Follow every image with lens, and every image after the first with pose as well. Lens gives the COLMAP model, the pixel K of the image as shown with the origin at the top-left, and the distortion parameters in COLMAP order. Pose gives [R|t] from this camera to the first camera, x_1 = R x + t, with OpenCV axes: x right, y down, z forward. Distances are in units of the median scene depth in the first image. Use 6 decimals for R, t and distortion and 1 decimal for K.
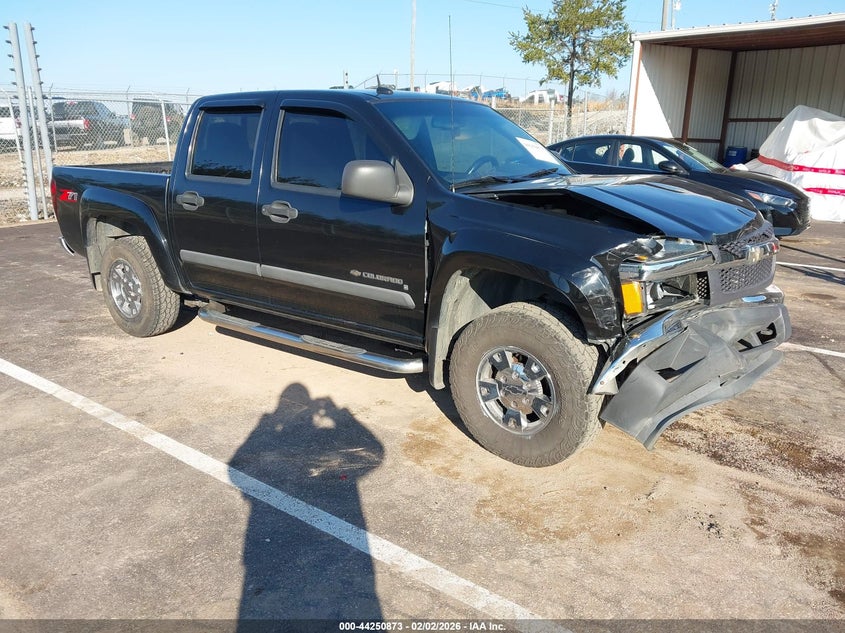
lens RADIAL K [[654.6, 0, 422.5], [0, 654.6, 316.5], [0, 0, 1]] dist [0.005856, -0.000755]
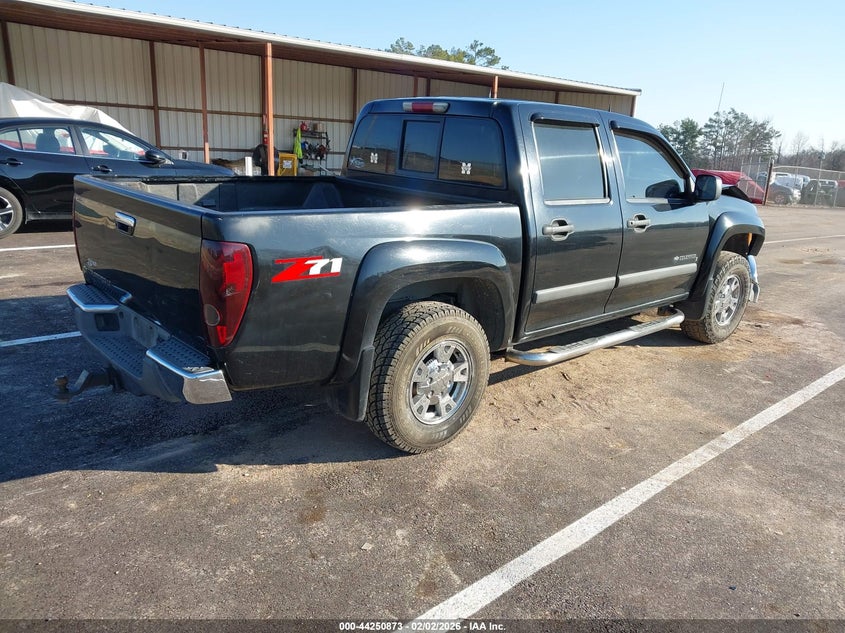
lens RADIAL K [[654.6, 0, 422.5], [0, 654.6, 316.5], [0, 0, 1]] dist [0.005856, -0.000755]
pose [[0.188109, -0.255375, 0.948366, -1.071307], [0.209709, 0.953779, 0.215237, -0.253048], [-0.959498, 0.158393, 0.232969, 0.859068]]
